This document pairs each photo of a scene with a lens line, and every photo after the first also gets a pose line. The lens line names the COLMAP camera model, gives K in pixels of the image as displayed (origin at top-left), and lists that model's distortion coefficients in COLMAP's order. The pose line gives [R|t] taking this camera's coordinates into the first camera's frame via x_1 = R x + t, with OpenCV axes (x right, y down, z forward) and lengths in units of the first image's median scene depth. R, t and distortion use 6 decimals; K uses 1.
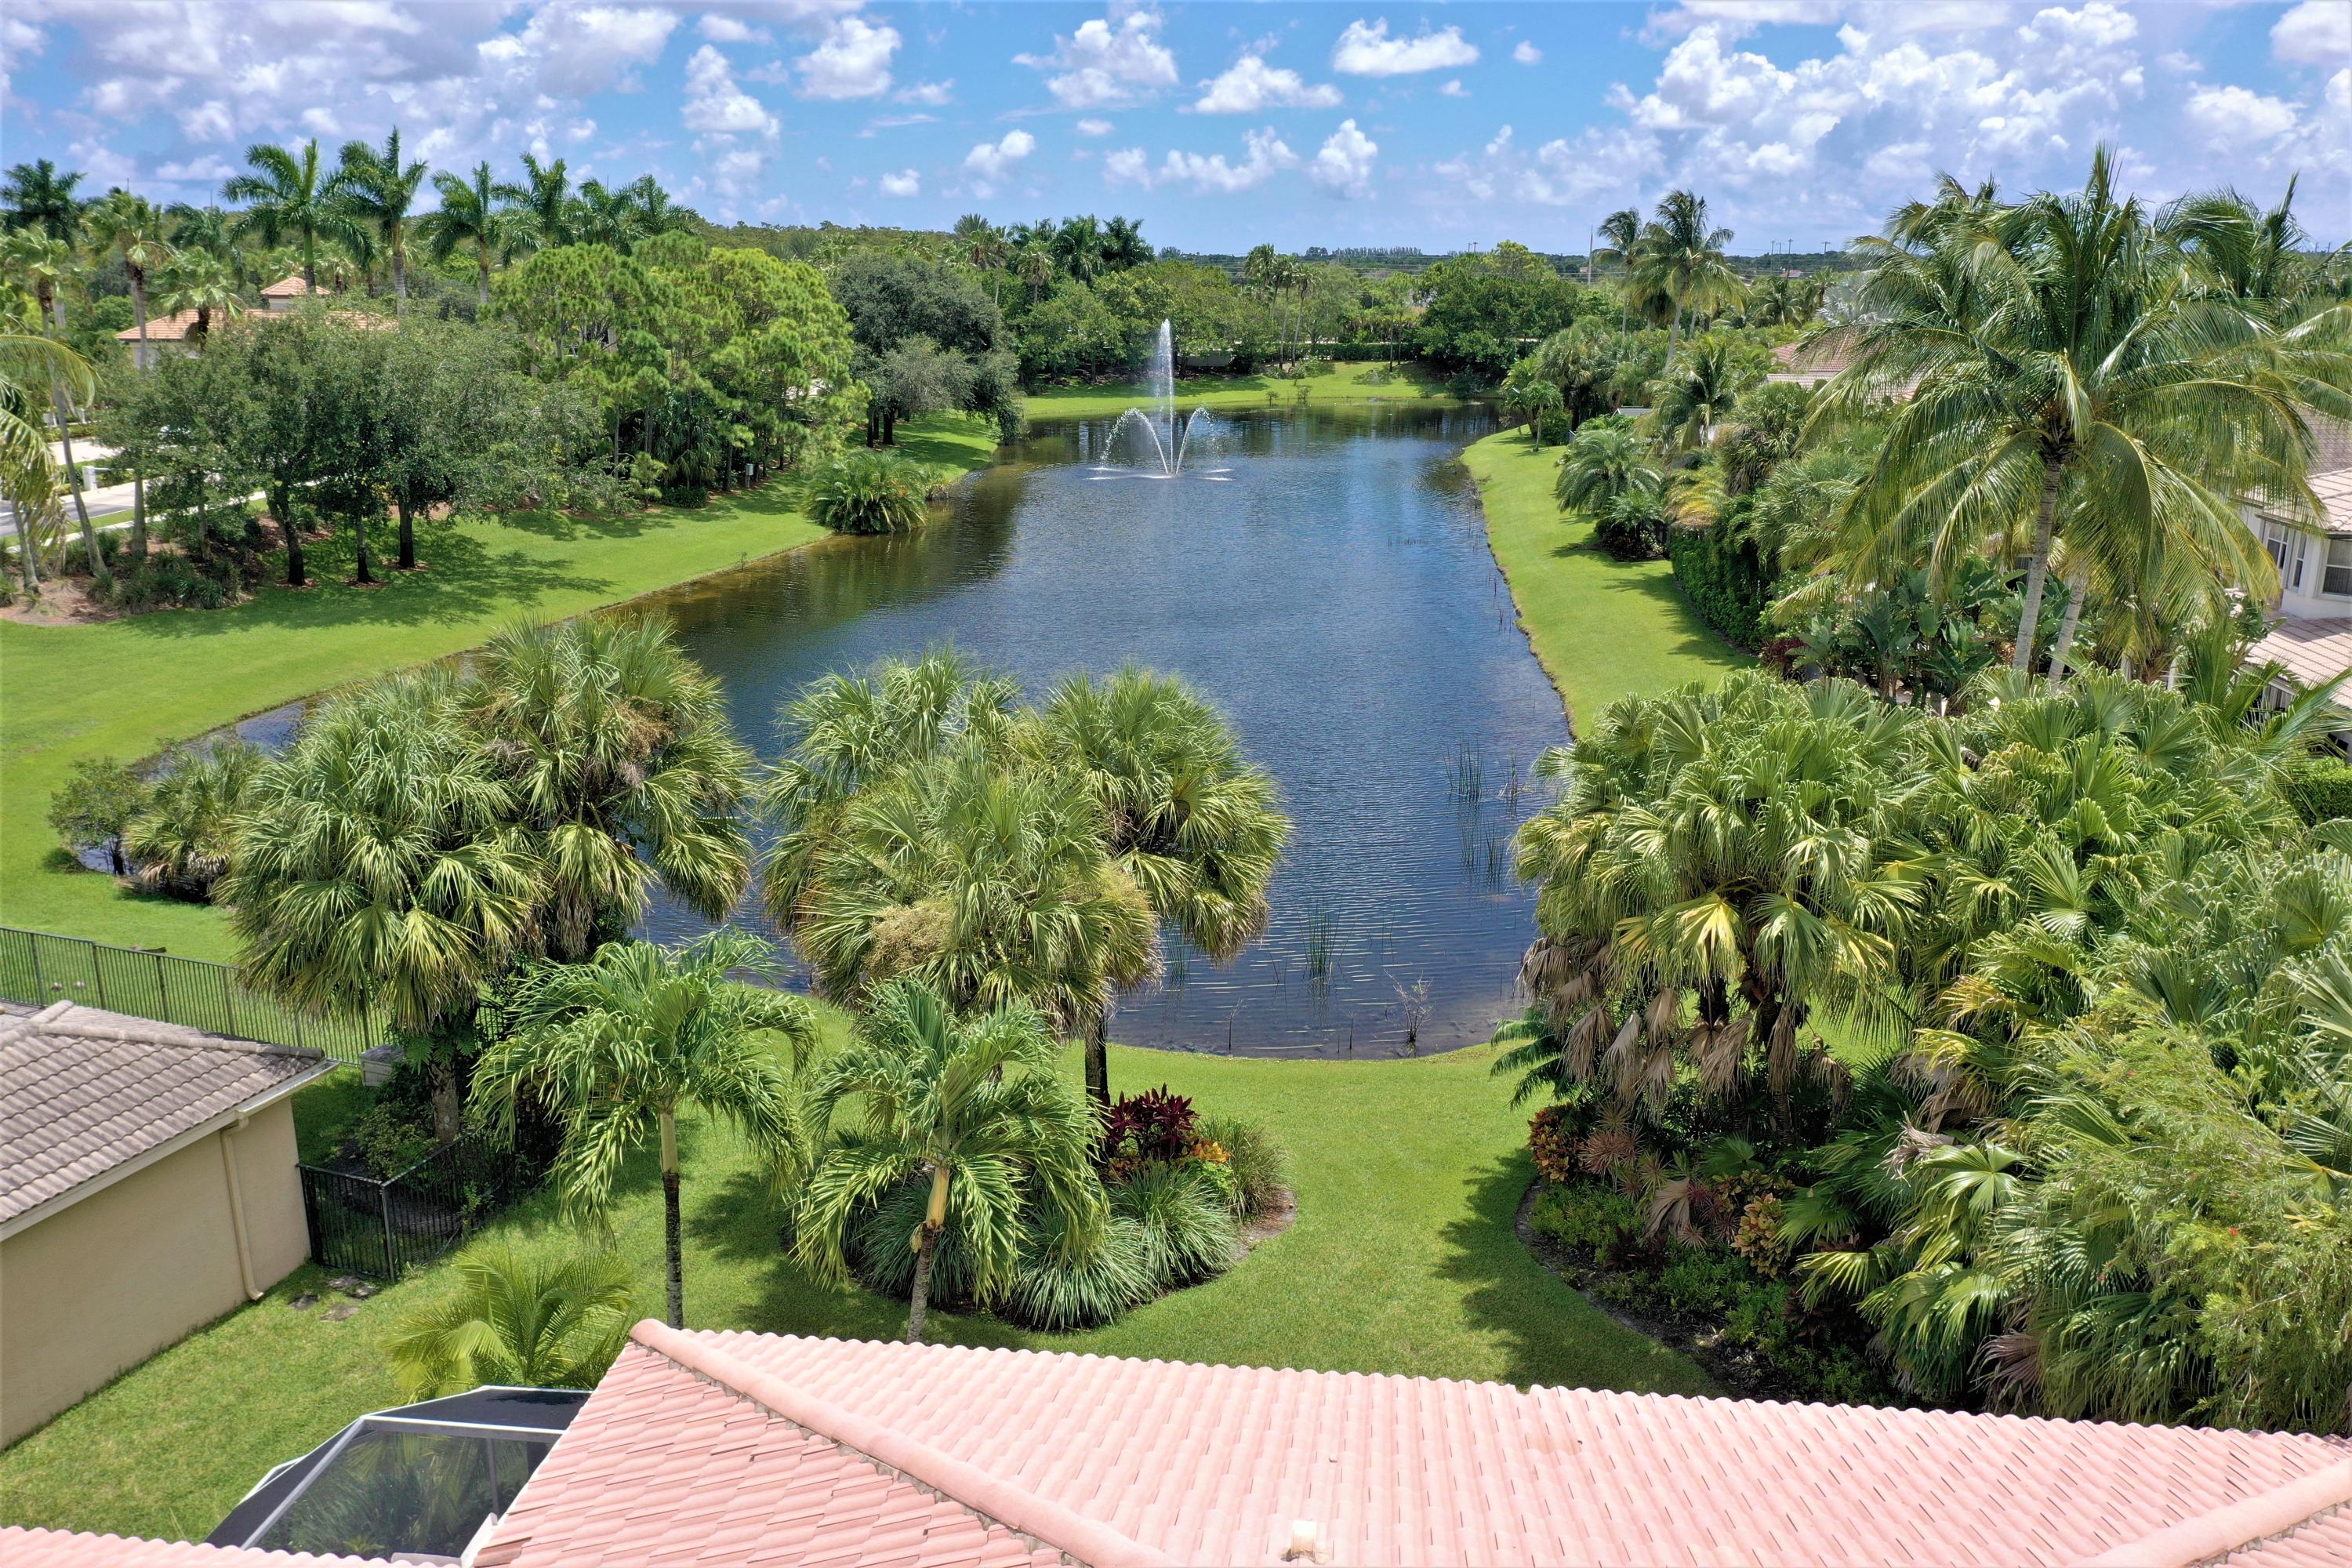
lens RADIAL K [[1862.7, 0, 1176.0], [0, 1862.7, 784.0], [0, 0, 1]] dist [0.001145, -0.000055]
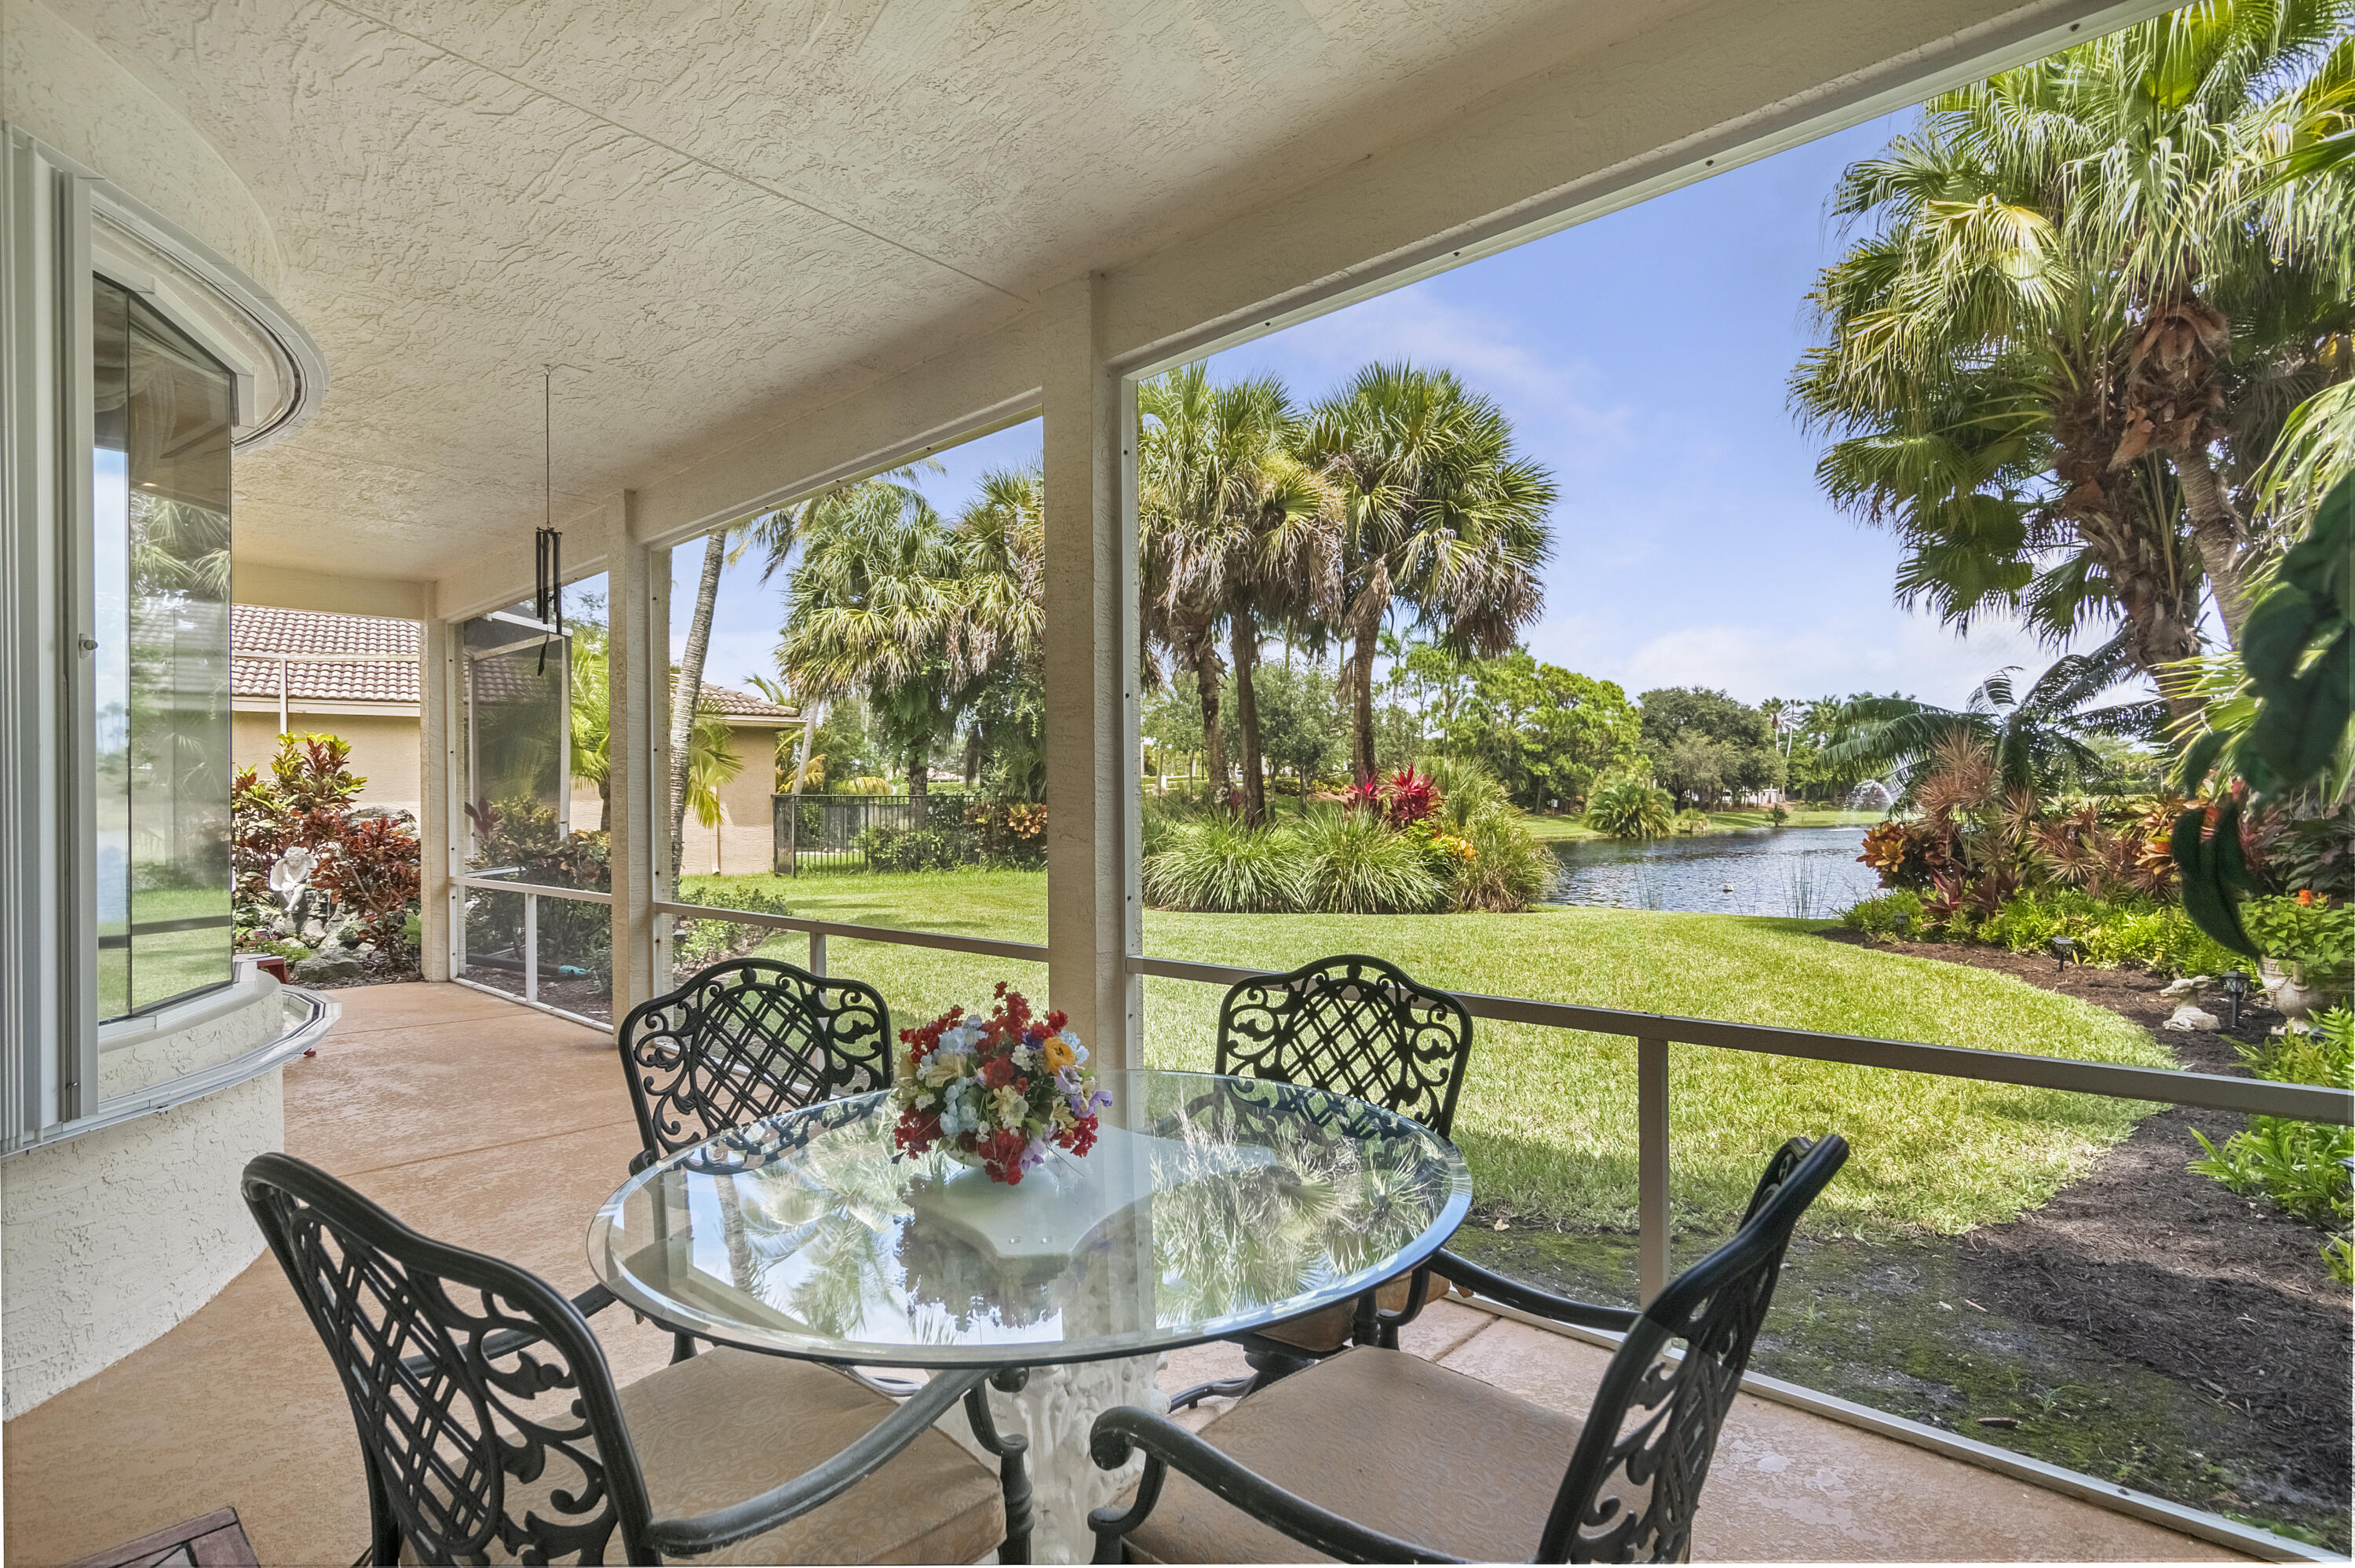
lens RADIAL K [[1136.5, 0, 1168.8], [0, 1136.5, 808.3], [0, 0, 1]] dist [-0.002201, -0.013945]
pose [[0.805047, -0.006384, -0.593177, 0.056301], [-0.154524, 0.963164, -0.220083, 0.076944], [0.572732, 0.268838, 0.774406, 0.112760]]
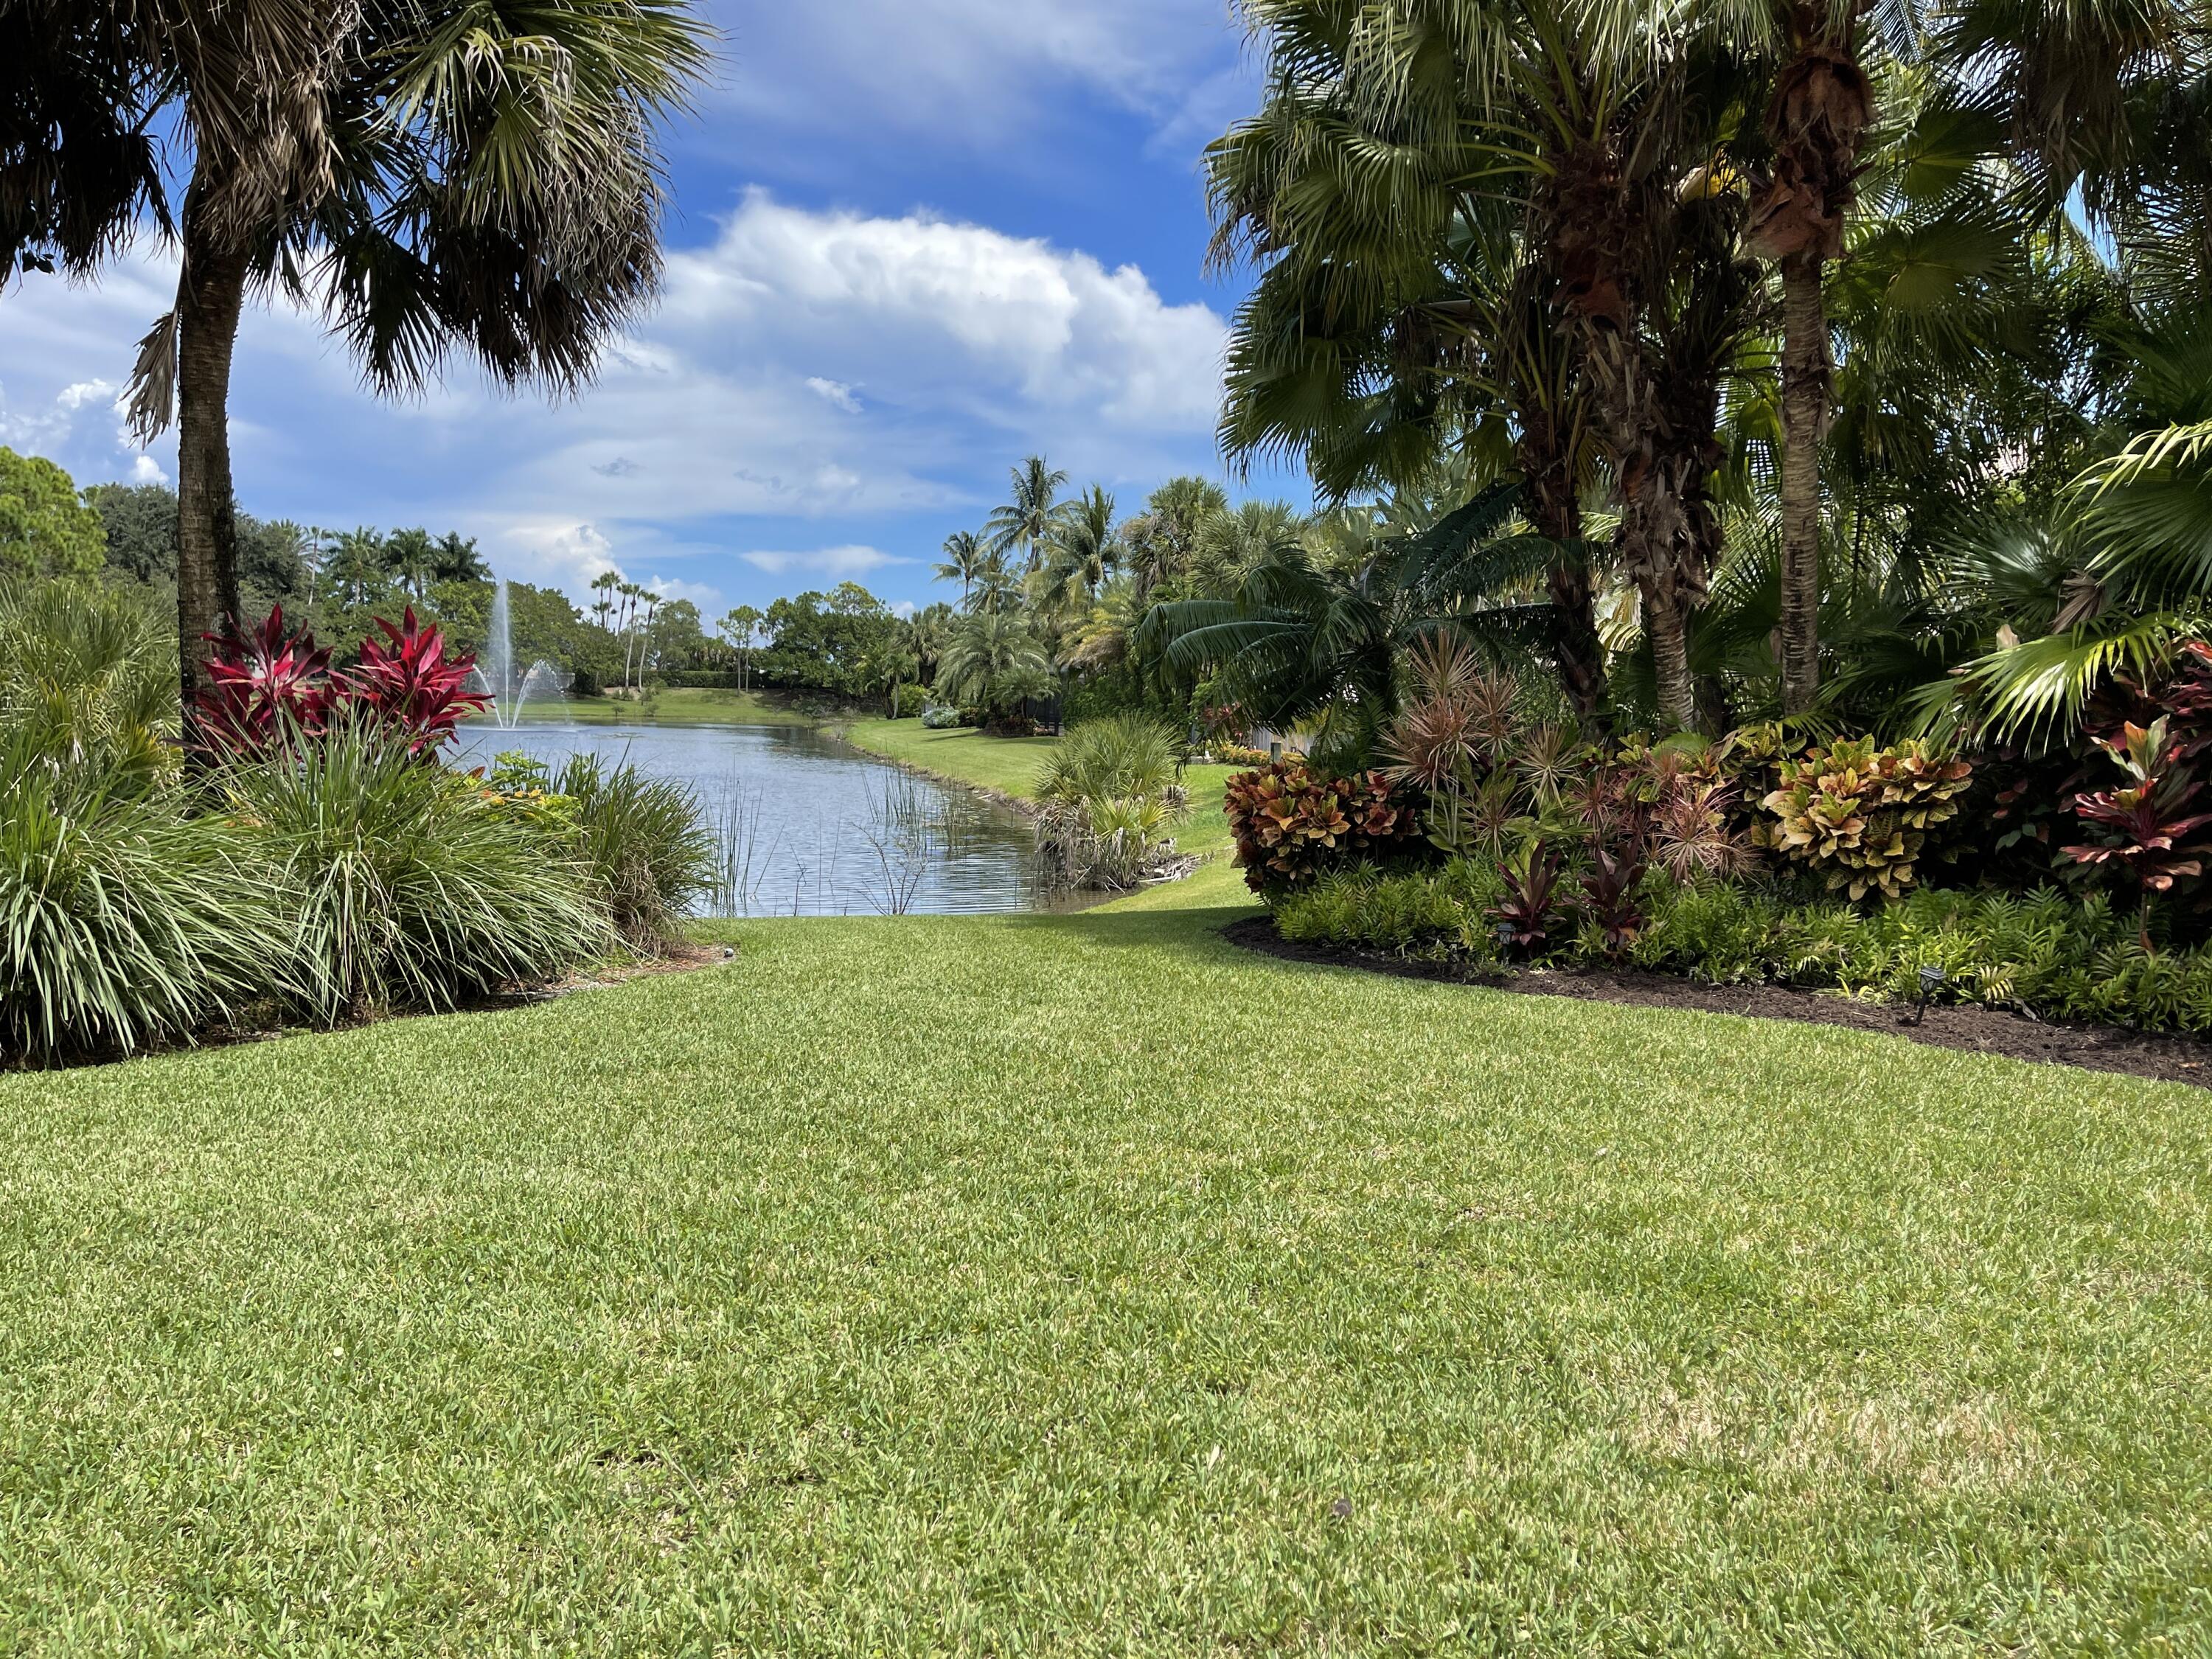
lens RADIAL K [[1675.9, 0, 1121.8], [0, 1675.9, 838.0], [0, 0, 1]] dist [0.046661, -0.010255]
pose [[0.942241, 0.000322, 0.334934, 0.004424], [0.064136, 0.981321, -0.181372, 0.065801], [-0.328737, 0.192377, 0.924621, 0.146624]]
